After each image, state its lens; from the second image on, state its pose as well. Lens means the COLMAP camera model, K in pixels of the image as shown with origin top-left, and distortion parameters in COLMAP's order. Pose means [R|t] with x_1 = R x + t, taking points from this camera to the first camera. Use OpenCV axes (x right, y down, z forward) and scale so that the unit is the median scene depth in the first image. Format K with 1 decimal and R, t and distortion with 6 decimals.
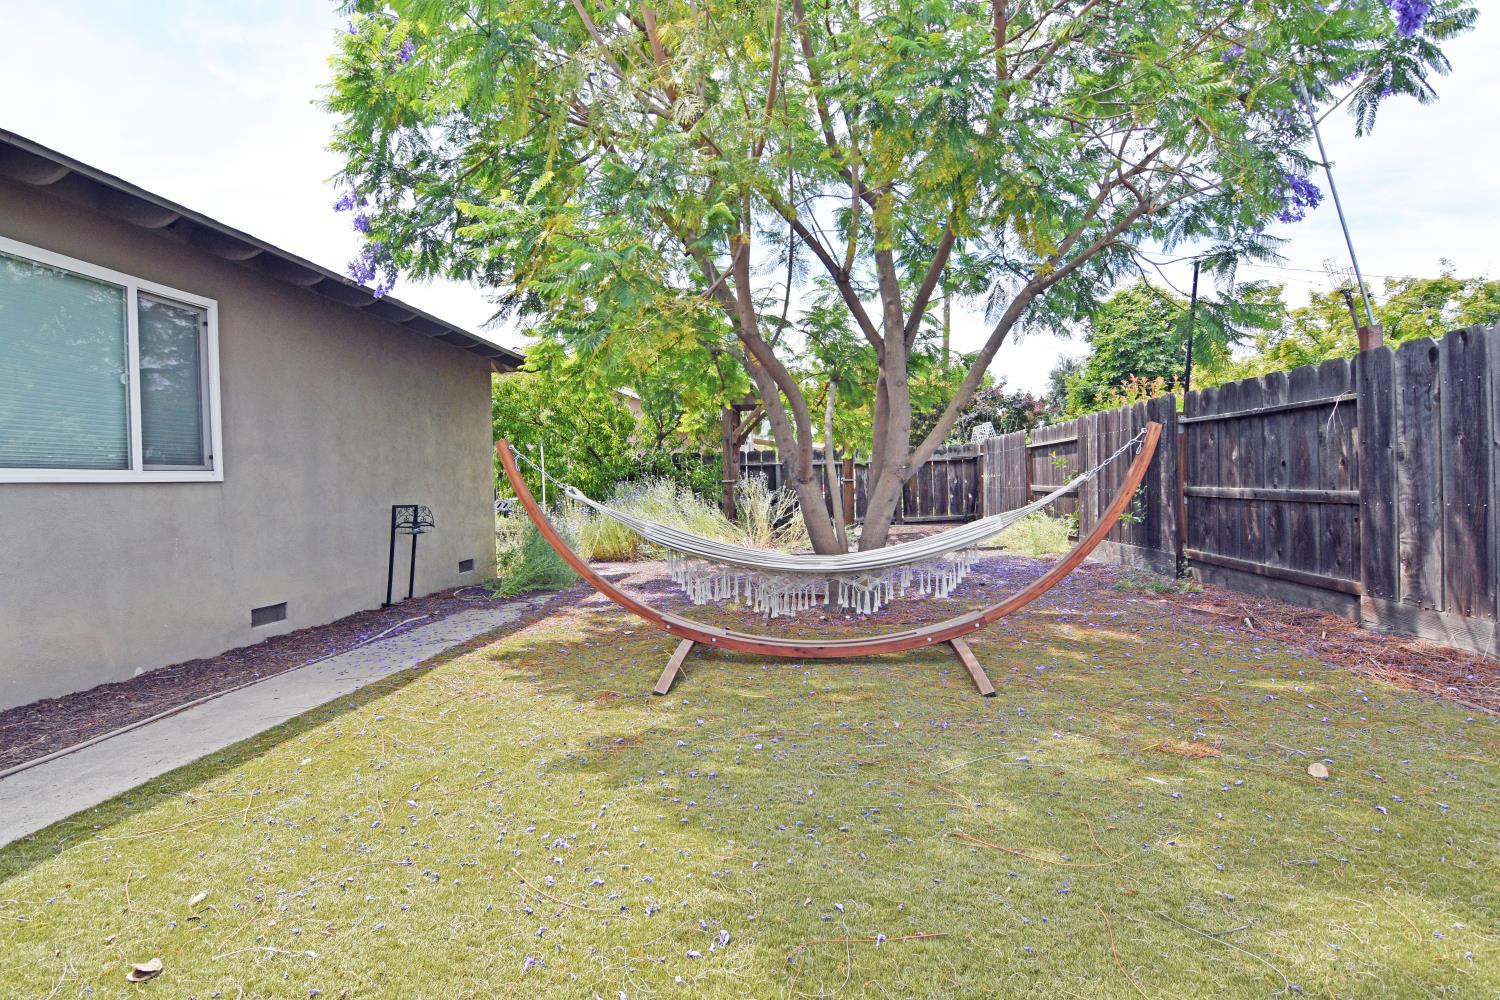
lens RADIAL K [[727.1, 0, 751.2], [0, 727.1, 494.8], [0, 0, 1]] dist [-0.006935, -0.010516]
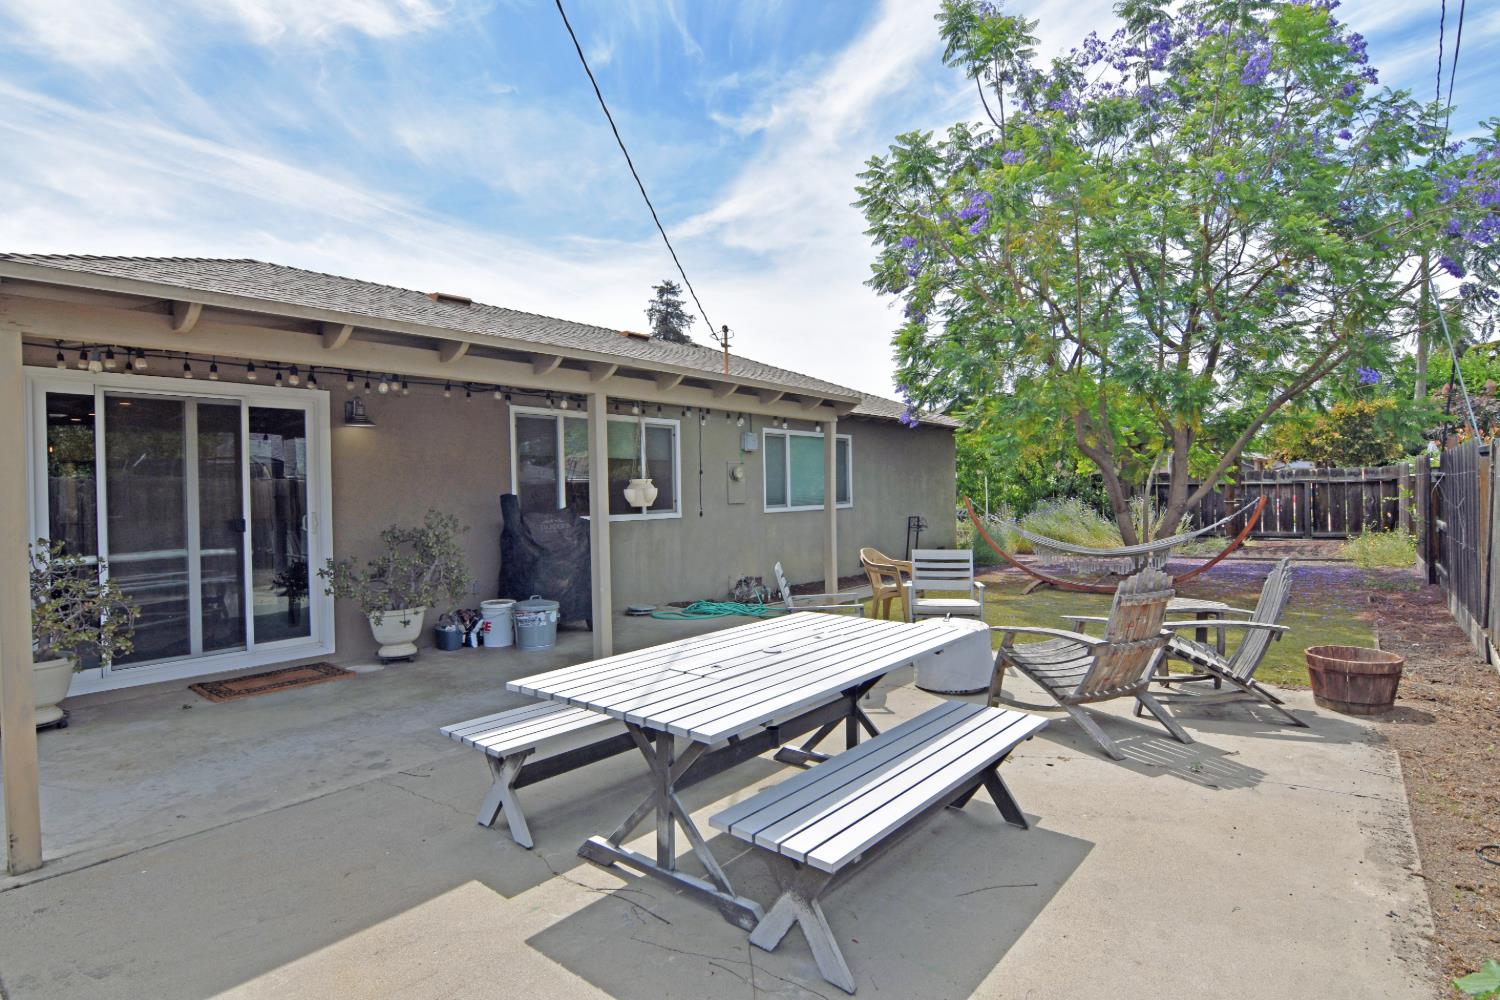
lens RADIAL K [[790.1, 0, 758.0], [0, 790.1, 500.6], [0, 0, 1]] dist [-0.004007, -0.002195]
pose [[0.837569, 0.023405, -0.545829, 0.207820], [-0.014716, 0.999686, 0.020284, -0.039477], [0.546133, -0.008957, 0.837651, -0.623991]]
